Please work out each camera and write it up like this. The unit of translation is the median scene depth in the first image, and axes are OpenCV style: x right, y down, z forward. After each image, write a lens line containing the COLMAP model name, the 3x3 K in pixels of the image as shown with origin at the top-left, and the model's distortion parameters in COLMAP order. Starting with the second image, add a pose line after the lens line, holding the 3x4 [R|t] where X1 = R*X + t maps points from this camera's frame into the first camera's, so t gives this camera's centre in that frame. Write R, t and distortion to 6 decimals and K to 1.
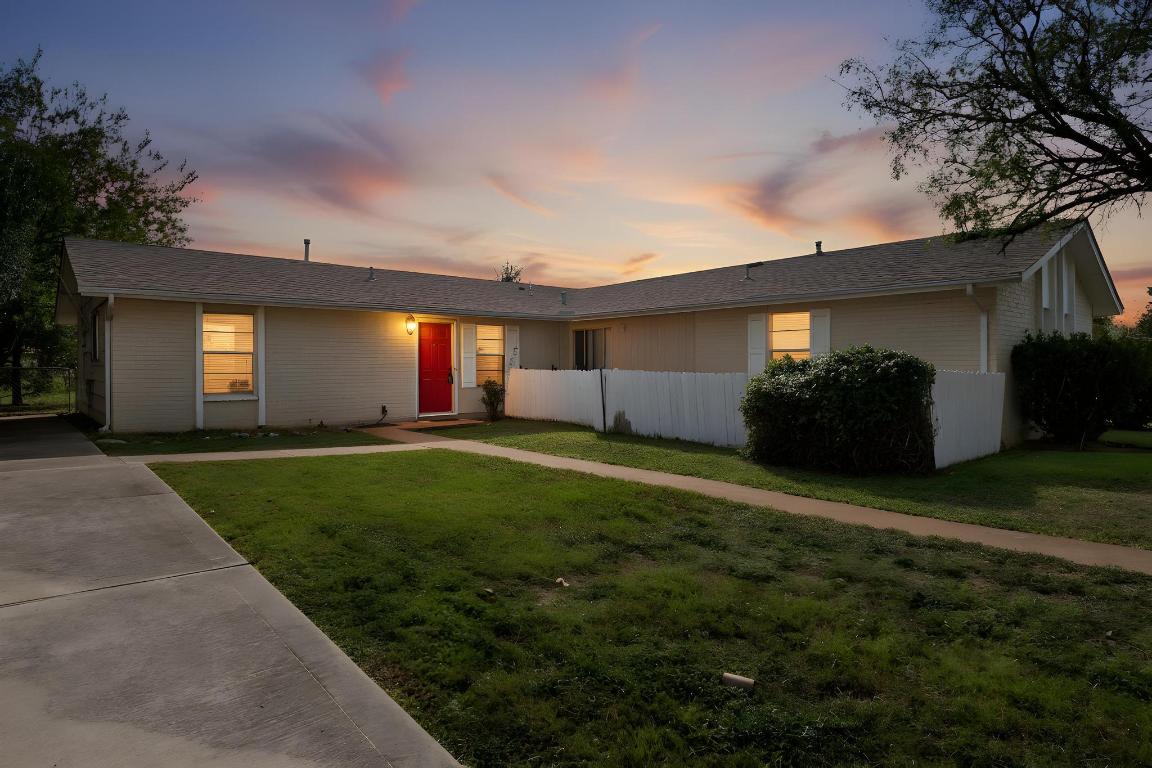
lens RADIAL K [[652.3, 0, 576.0], [0, 652.3, 384.0], [0, 0, 1]] dist [0.000748, 0.000078]
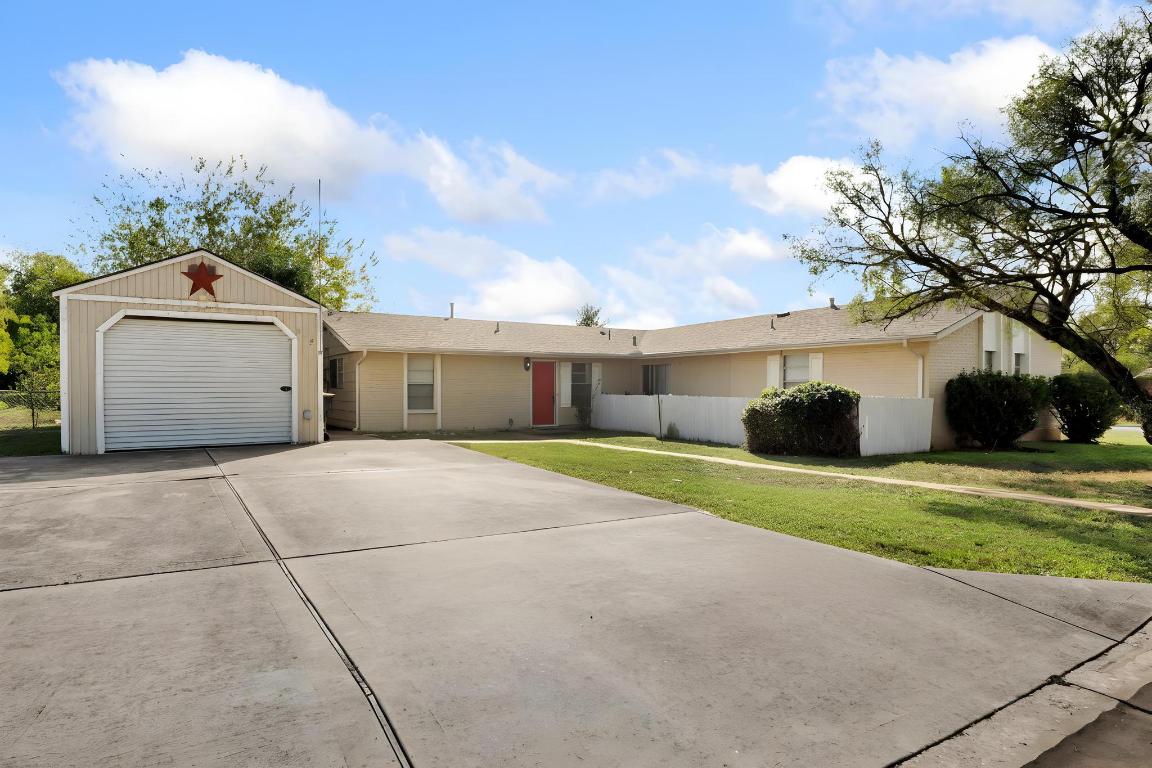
lens RADIAL K [[644.8, 0, 576.0], [0, 644.8, 384.0], [0, 0, 1]] dist [0.001171, 0.000070]
pose [[0.993562, 0.004812, -0.113187, 0.015626], [-0.009273, 0.999199, -0.038920, 0.010948], [0.112909, 0.039719, 0.992811, -0.427601]]
